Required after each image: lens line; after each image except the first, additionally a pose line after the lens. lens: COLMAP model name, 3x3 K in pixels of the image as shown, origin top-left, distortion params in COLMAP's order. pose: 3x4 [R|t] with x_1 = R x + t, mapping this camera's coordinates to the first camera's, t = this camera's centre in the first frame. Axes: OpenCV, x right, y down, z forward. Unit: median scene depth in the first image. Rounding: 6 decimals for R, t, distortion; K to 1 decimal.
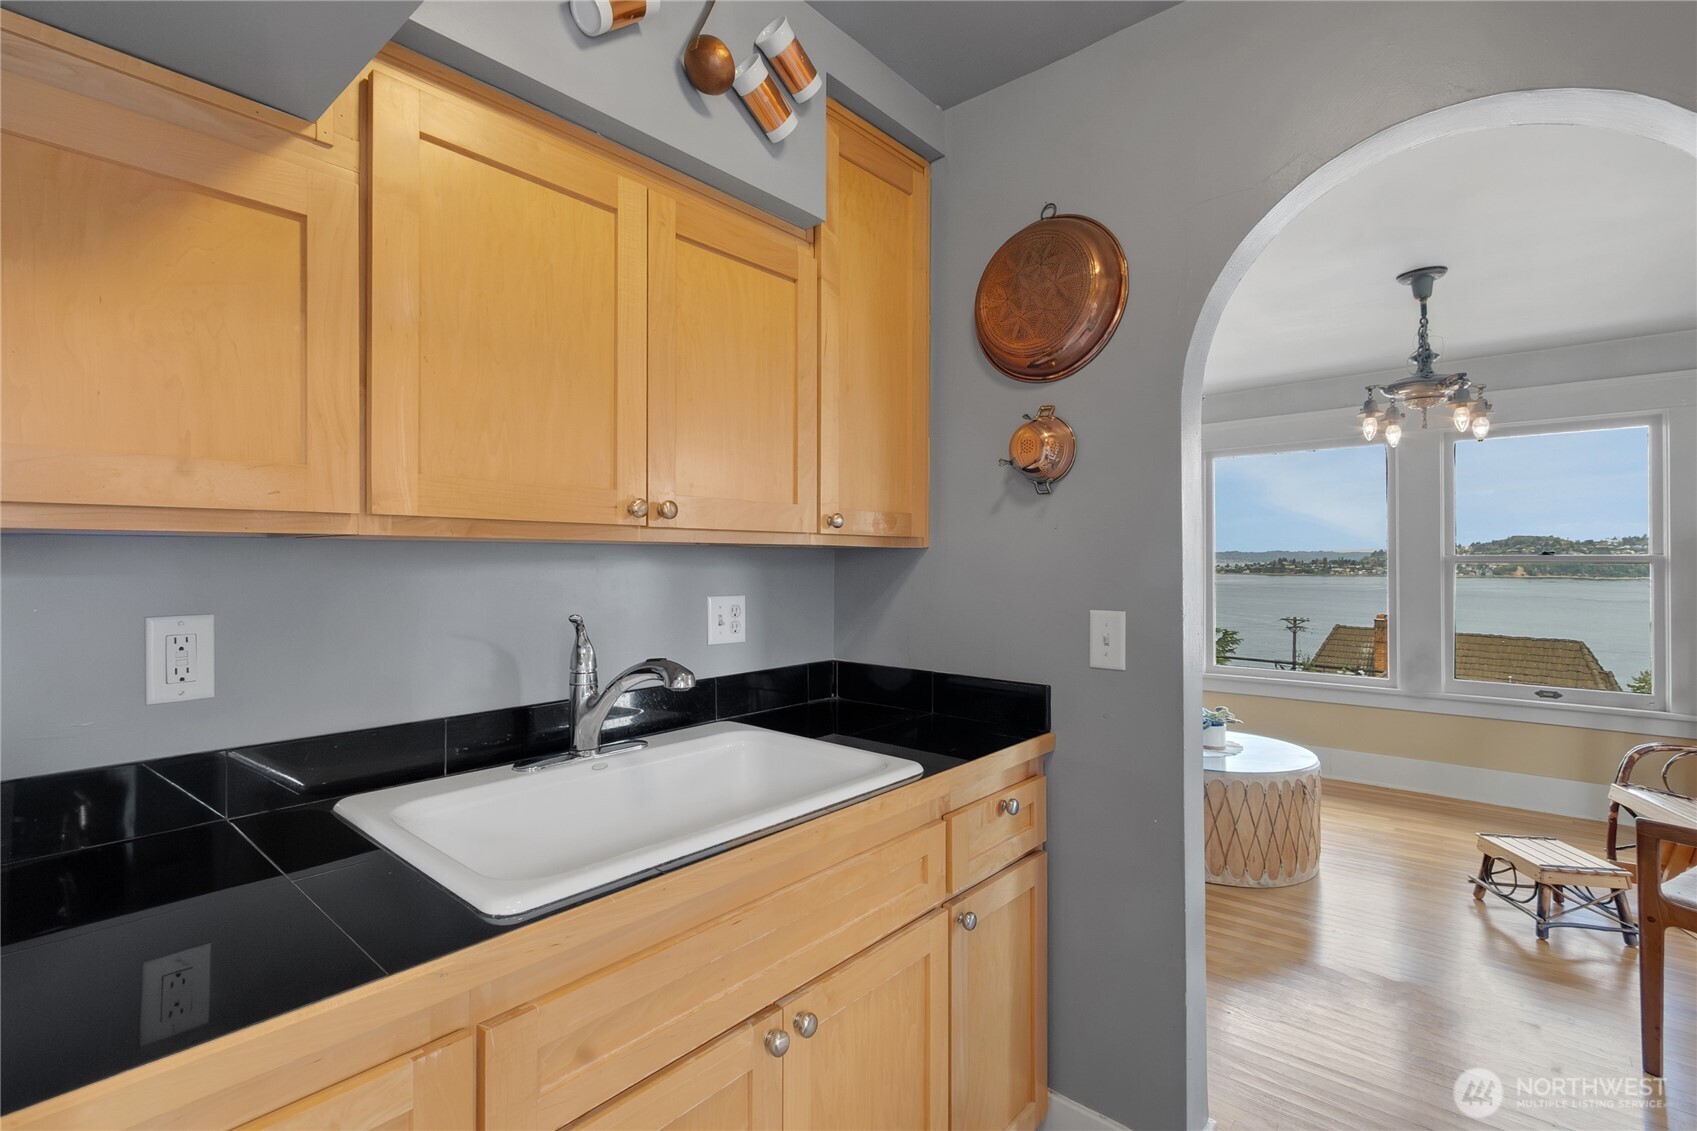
lens RADIAL K [[768.7, 0, 884.7], [0, 768.7, 542.8], [0, 0, 1]] dist [-0.010352, 0.000368]
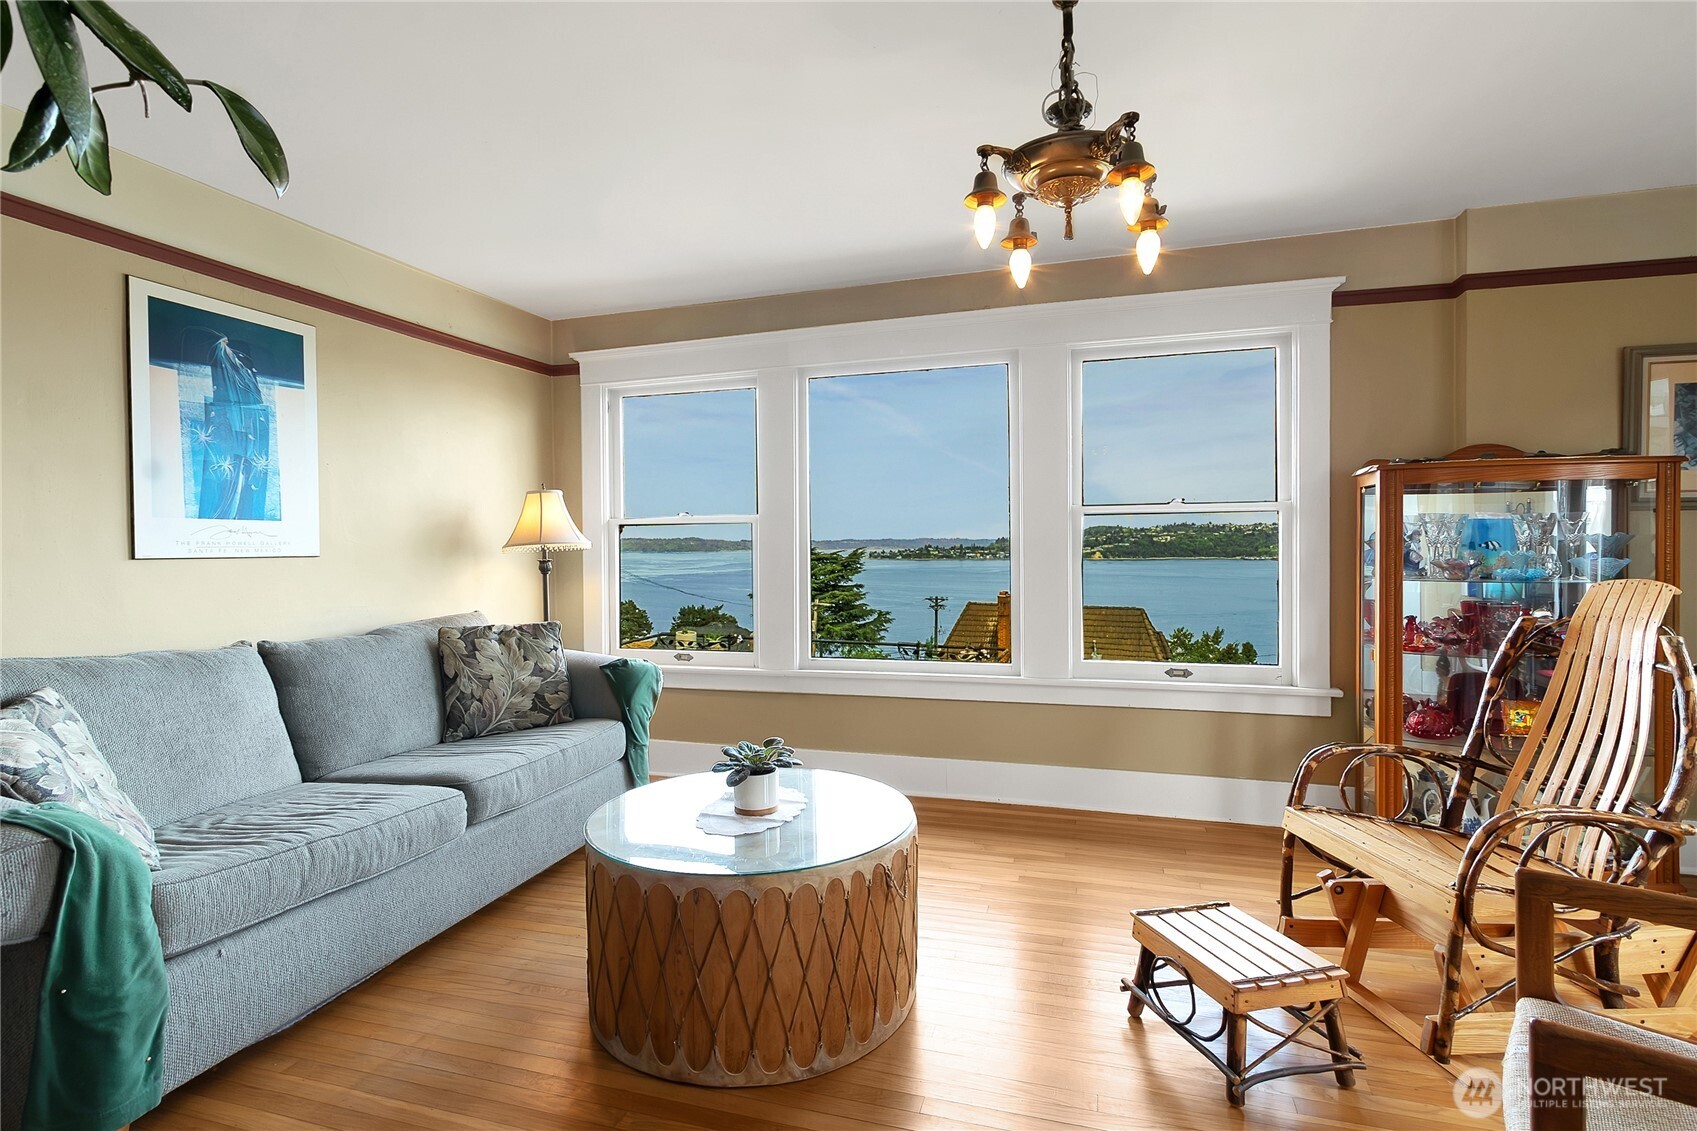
lens RADIAL K [[774.2, 0, 863.5], [0, 774.2, 558.6], [0, 0, 1]] dist [0.005443, -0.000064]
pose [[0.922849, -0.018476, 0.384719, 0.330928], [0.005292, 0.999363, 0.035301, 0.062142], [-0.385126, -0.030541, 0.922358, 0.505117]]
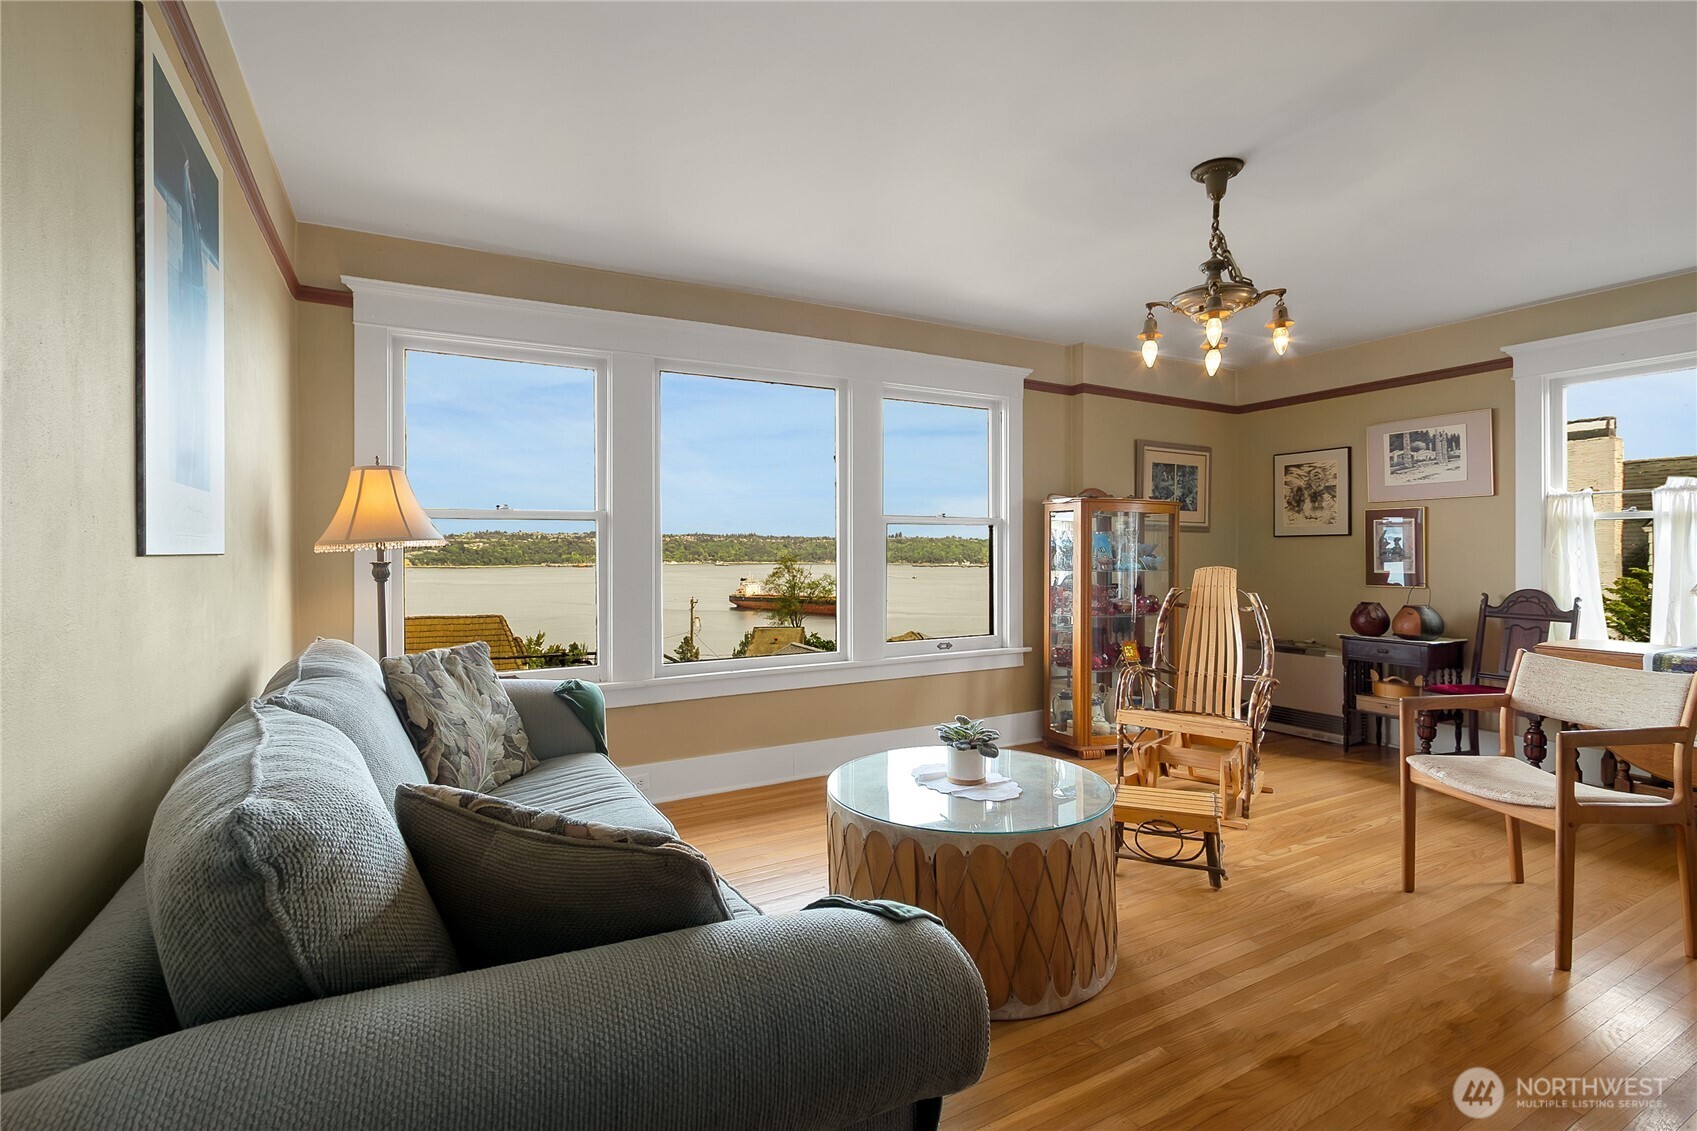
lens RADIAL K [[770.4, 0, 797.5], [0, 770.4, 555.5], [0, 0, 1]] dist [0.003832, 0.000476]
pose [[0.395423, -0.011617, 0.918426, -0.284202], [-0.014129, 0.999725, 0.018729, 0.074270], [-0.918390, -0.020382, 0.395150, 1.047628]]
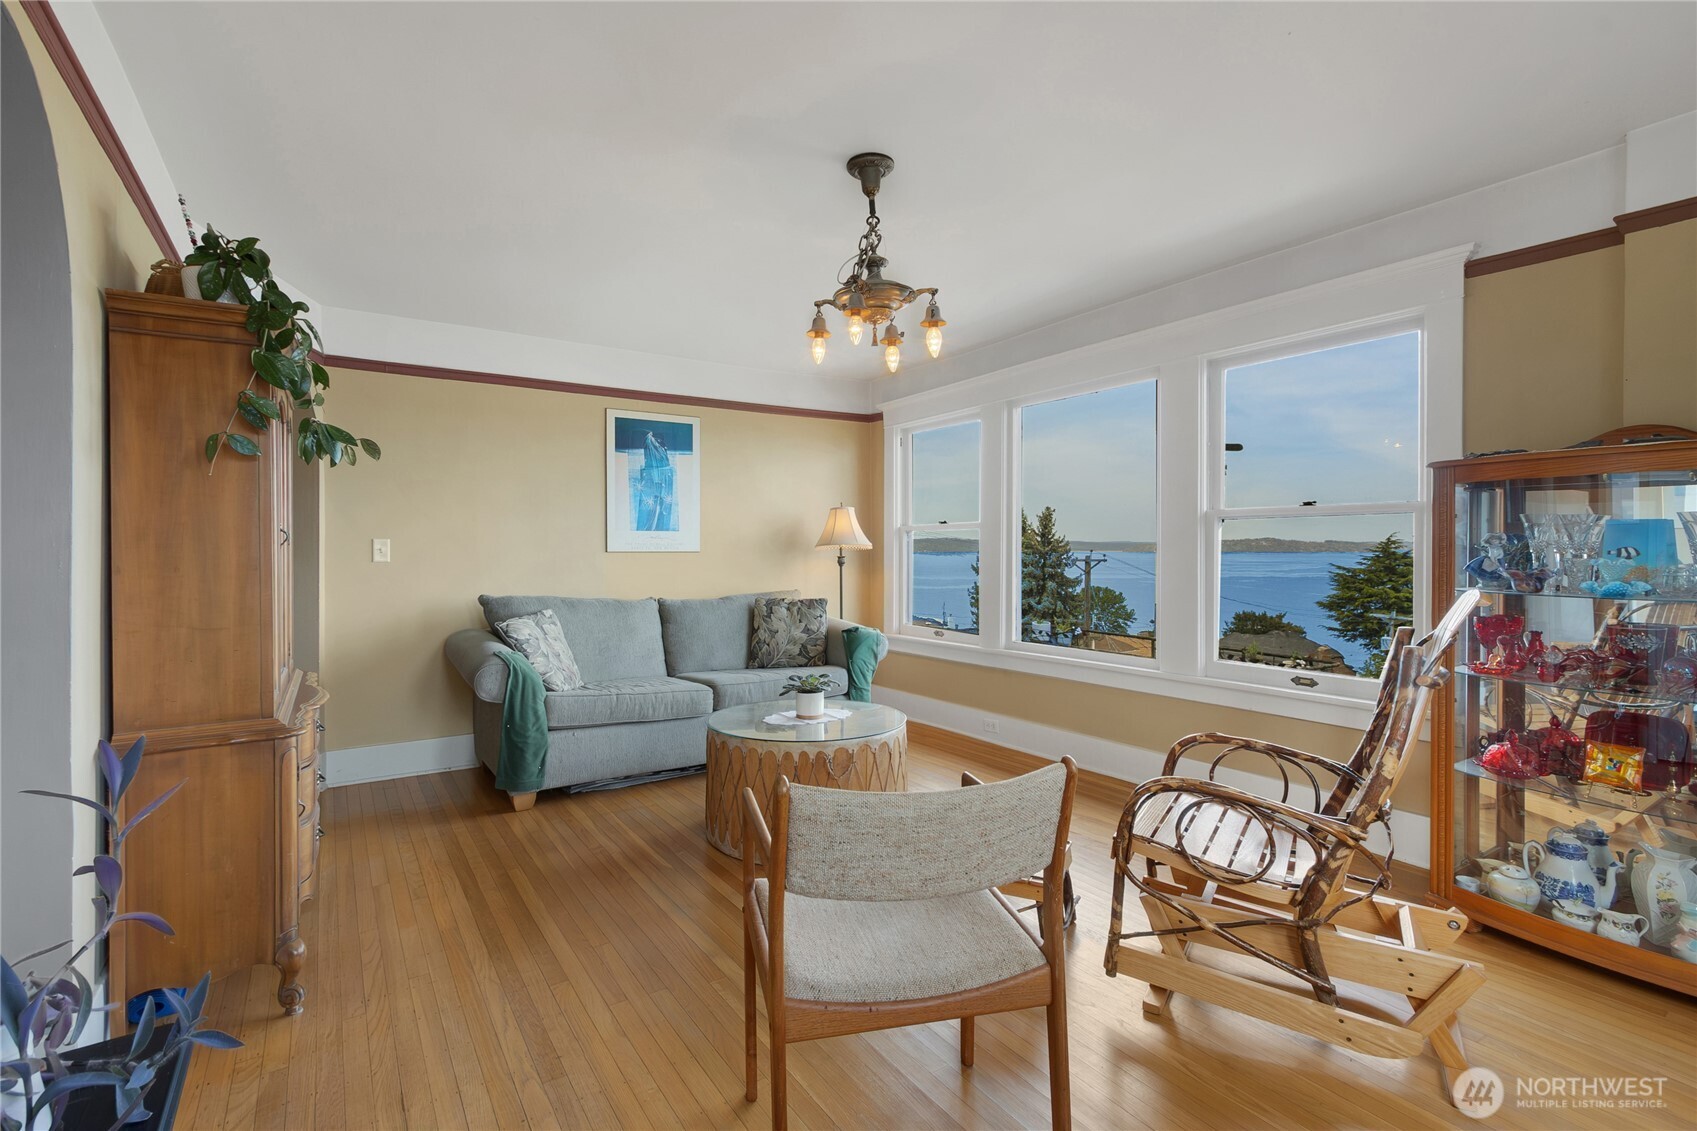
lens RADIAL K [[796.2, 0, 898.3], [0, 796.2, 561.2], [0, 0, 1]] dist [0.002853, 0.000417]
pose [[0.964356, -0.000810, -0.264606, 0.936526], [0.009714, 0.999430, 0.032343, 0.059185], [0.264429, -0.033761, 0.963814, 0.135105]]
